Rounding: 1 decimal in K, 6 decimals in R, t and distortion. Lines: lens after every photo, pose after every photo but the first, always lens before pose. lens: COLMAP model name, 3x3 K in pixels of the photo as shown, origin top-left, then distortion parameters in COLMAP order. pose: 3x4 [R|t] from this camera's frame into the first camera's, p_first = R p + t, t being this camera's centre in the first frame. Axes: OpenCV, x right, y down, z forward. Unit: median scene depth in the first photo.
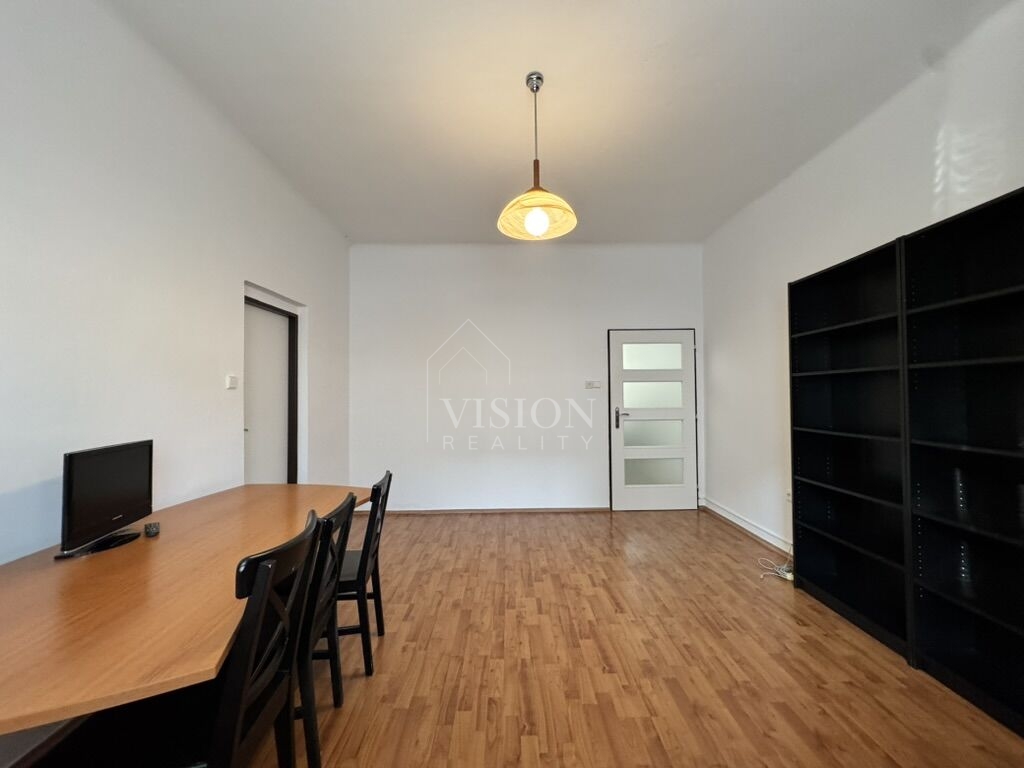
lens RADIAL K [[409.7, 0, 511.1], [0, 409.7, 384.8], [0, 0, 1]] dist [-0.001168, 0.000203]
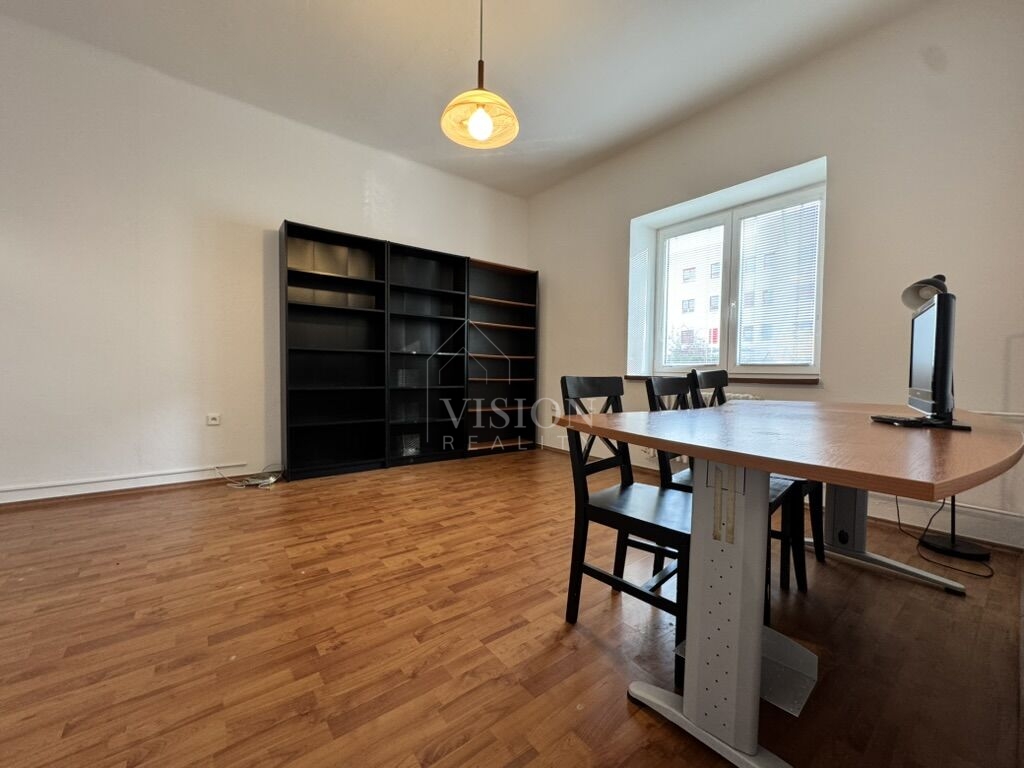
lens RADIAL K [[409.7, 0, 511.1], [0, 409.7, 384.8], [0, 0, 1]] dist [-0.001168, 0.000203]
pose [[-0.604357, -0.028789, 0.796193, -0.720732], [-0.030112, 0.999458, 0.013282, 0.204780], [-0.796144, -0.015948, -0.604897, 1.379190]]
